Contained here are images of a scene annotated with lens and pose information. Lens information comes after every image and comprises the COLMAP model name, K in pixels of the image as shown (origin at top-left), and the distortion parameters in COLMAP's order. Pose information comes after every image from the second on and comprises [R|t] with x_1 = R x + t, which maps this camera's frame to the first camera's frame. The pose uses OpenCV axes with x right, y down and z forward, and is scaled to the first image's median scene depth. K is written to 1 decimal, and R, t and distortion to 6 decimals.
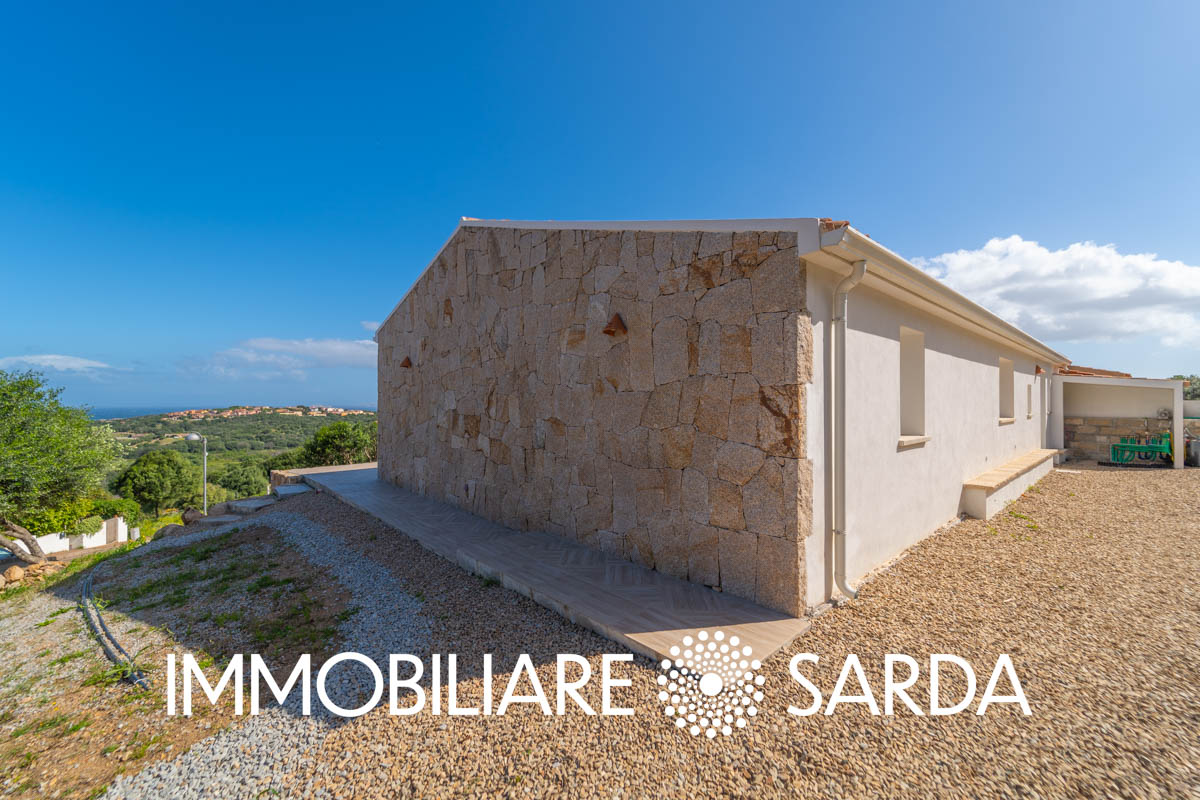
lens RADIAL K [[481.6, 0, 592.9], [0, 481.6, 398.3], [0, 0, 1]] dist [0.002855, -0.000618]
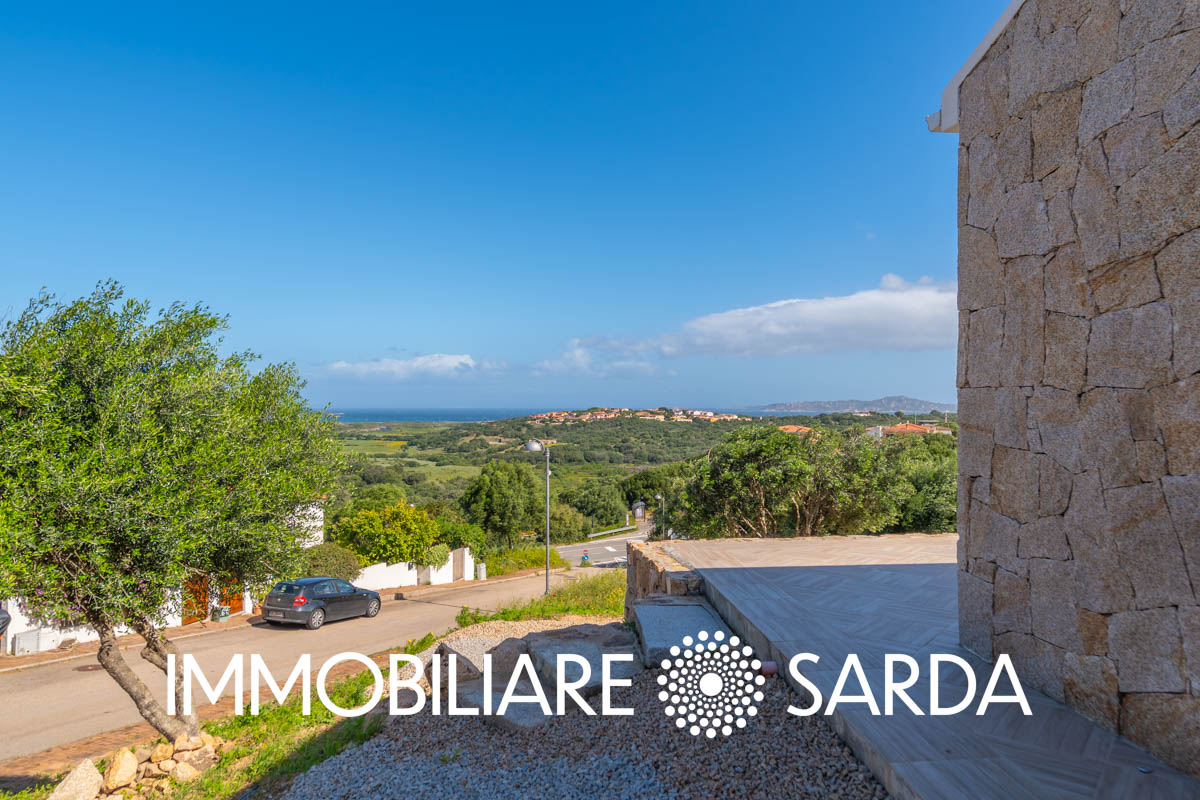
lens RADIAL K [[734.1, 0, 602.2], [0, 734.1, 398.1], [0, 0, 1]] dist [-0.003338, 0.009673]
pose [[0.809956, -0.003226, -0.586482, -0.120082], [0.003695, 0.999993, -0.000397, 0.009671], [0.586479, -0.001845, 0.809962, 0.181767]]
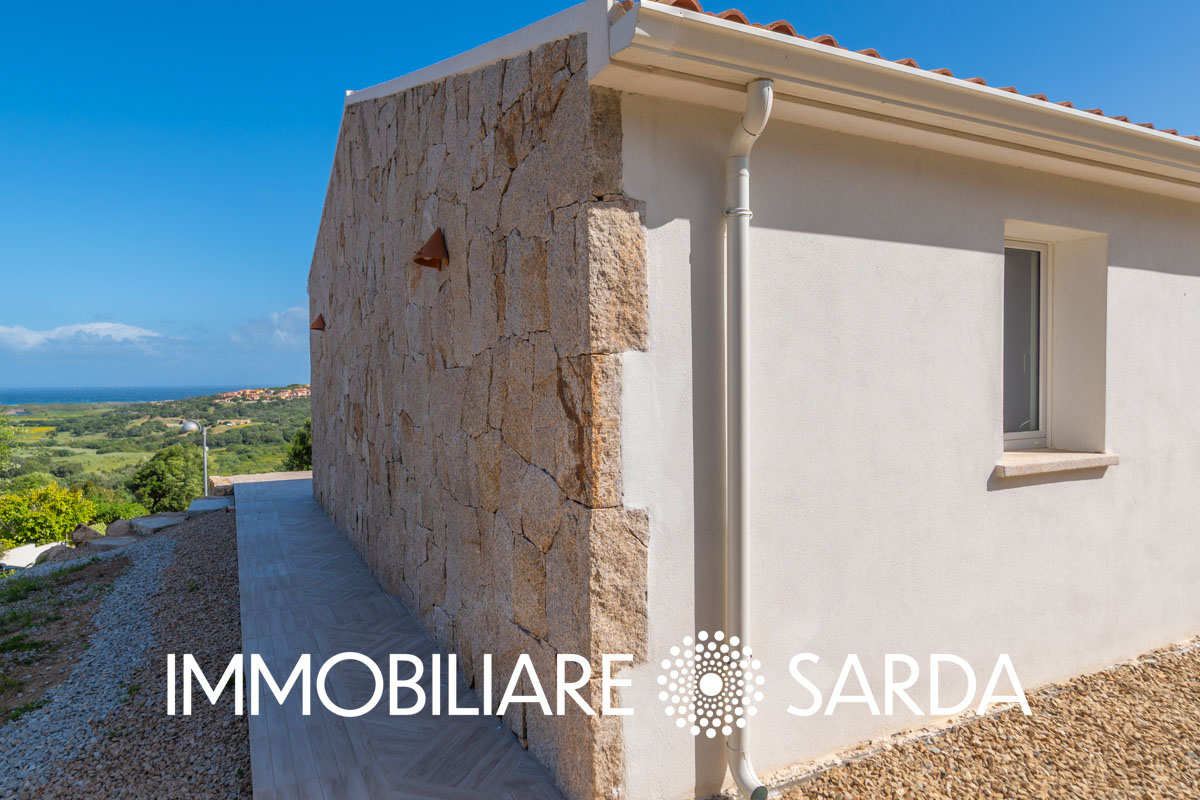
lens RADIAL K [[734.1, 0, 587.6], [0, 734.1, 397.8], [0, 0, 1]] dist [-0.003338, 0.009673]
pose [[0.966727, 0.000278, -0.255811, 0.063880], [0.009302, 0.999300, 0.036240, -0.001222], [0.255642, -0.037414, 0.966047, 0.030596]]
